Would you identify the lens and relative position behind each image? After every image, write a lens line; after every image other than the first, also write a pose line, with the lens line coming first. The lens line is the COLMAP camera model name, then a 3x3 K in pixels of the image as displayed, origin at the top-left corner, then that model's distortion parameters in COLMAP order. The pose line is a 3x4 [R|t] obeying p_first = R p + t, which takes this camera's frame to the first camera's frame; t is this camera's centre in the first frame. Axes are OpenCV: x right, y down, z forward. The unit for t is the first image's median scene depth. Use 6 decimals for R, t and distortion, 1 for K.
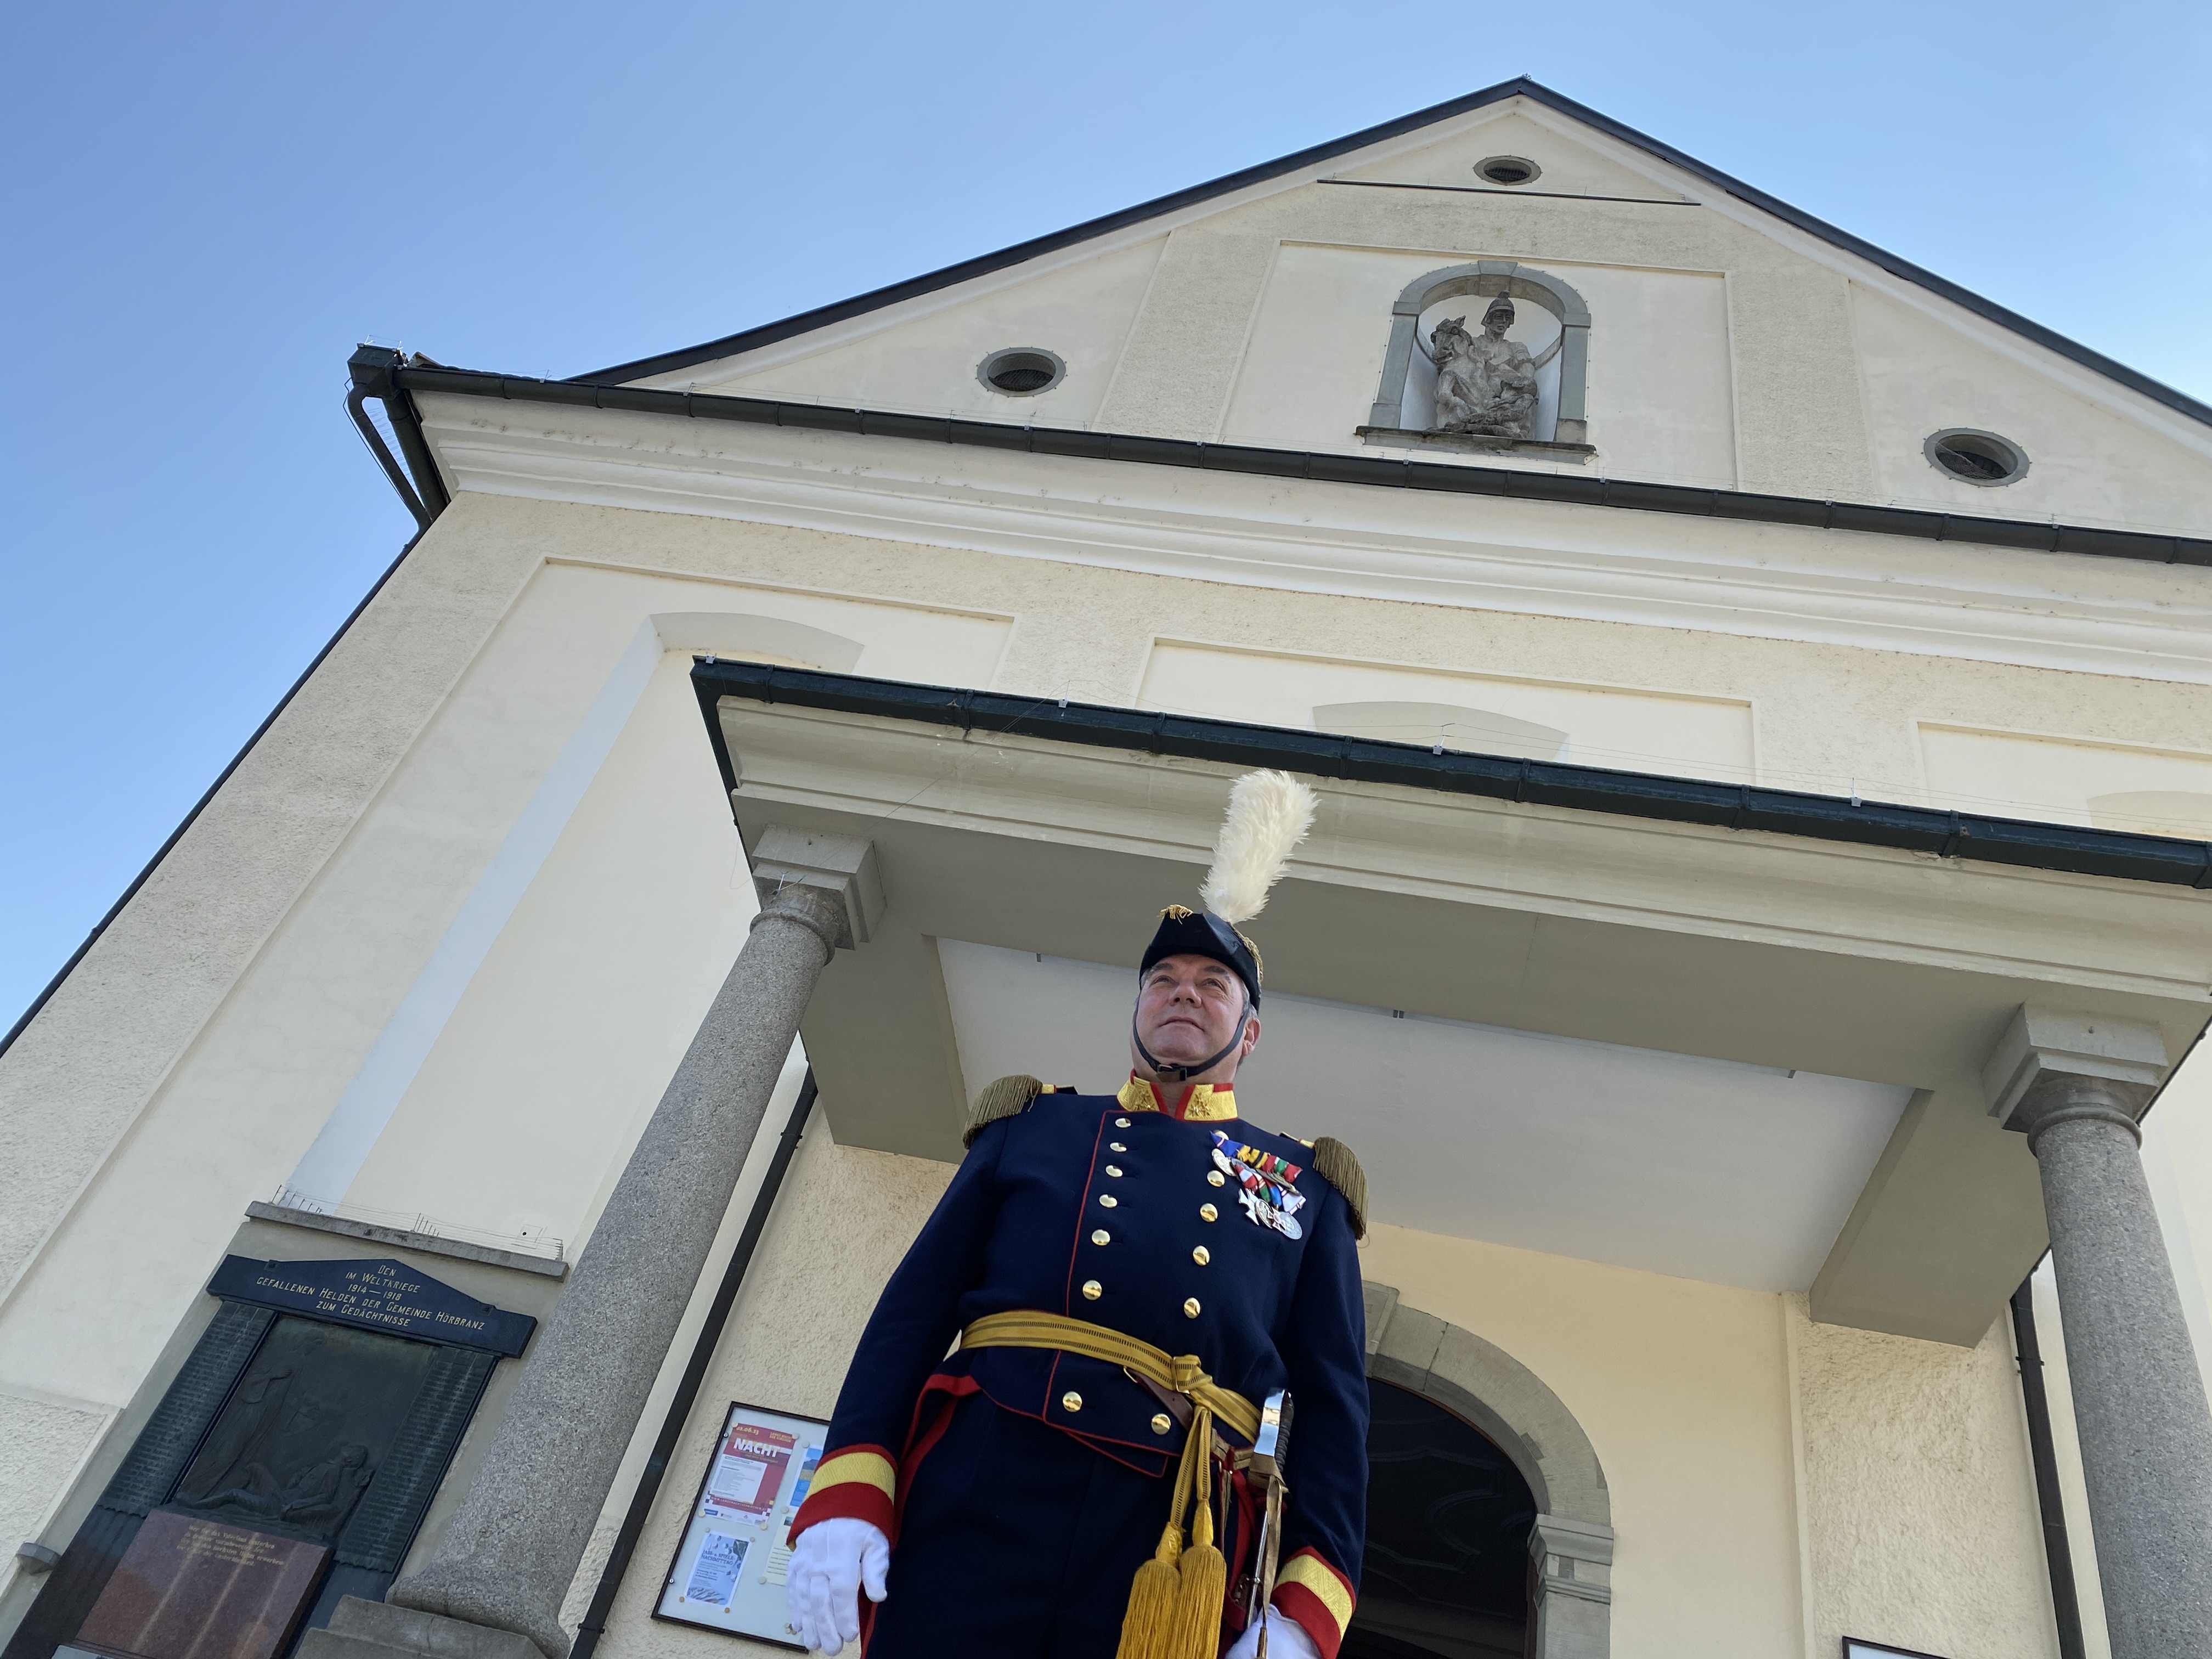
lens RADIAL K [[1689.9, 0, 1107.8], [0, 1689.9, 825.3], [0, 0, 1]] dist [0.042497, -0.030412]
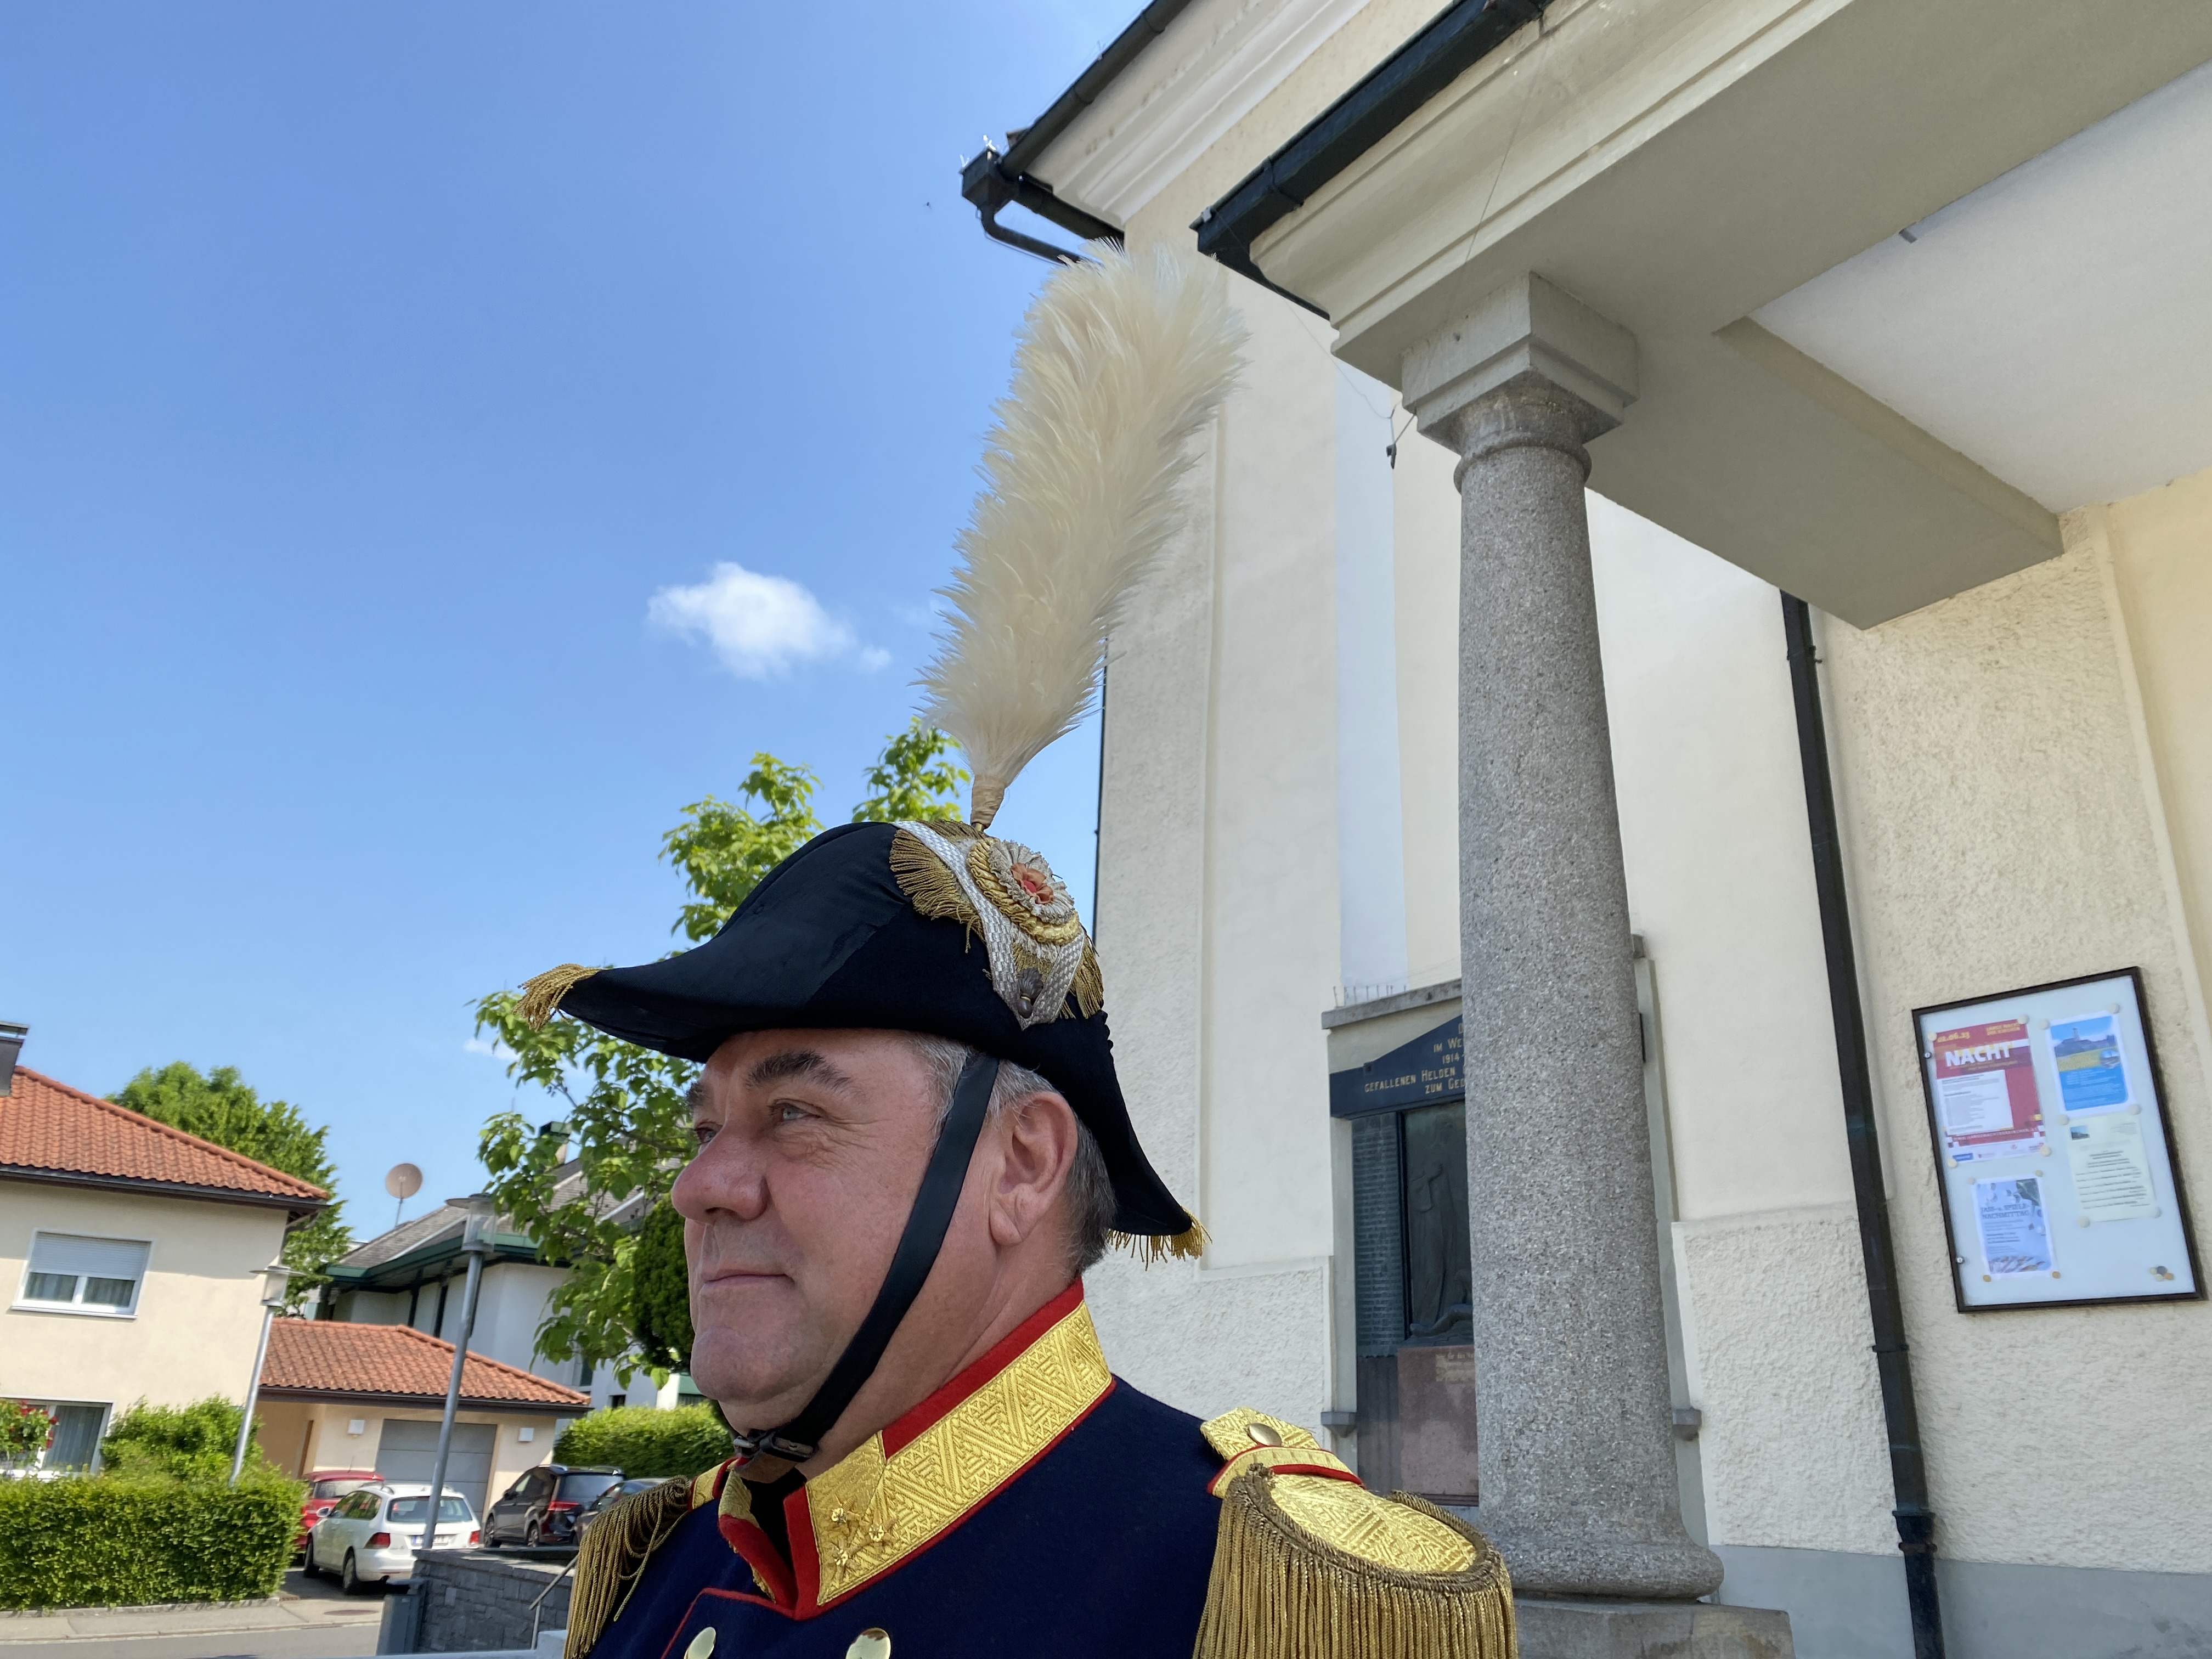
lens RADIAL K [[1689.9, 0, 1131.0], [0, 1689.9, 789.6], [0, 0, 1]] dist [0.042497, -0.030412]
pose [[0.627125, -0.465789, -0.624303, 0.067355], [0.599192, 0.800592, 0.004583, 0.064655], [0.497677, -0.376952, 0.781169, 0.317163]]
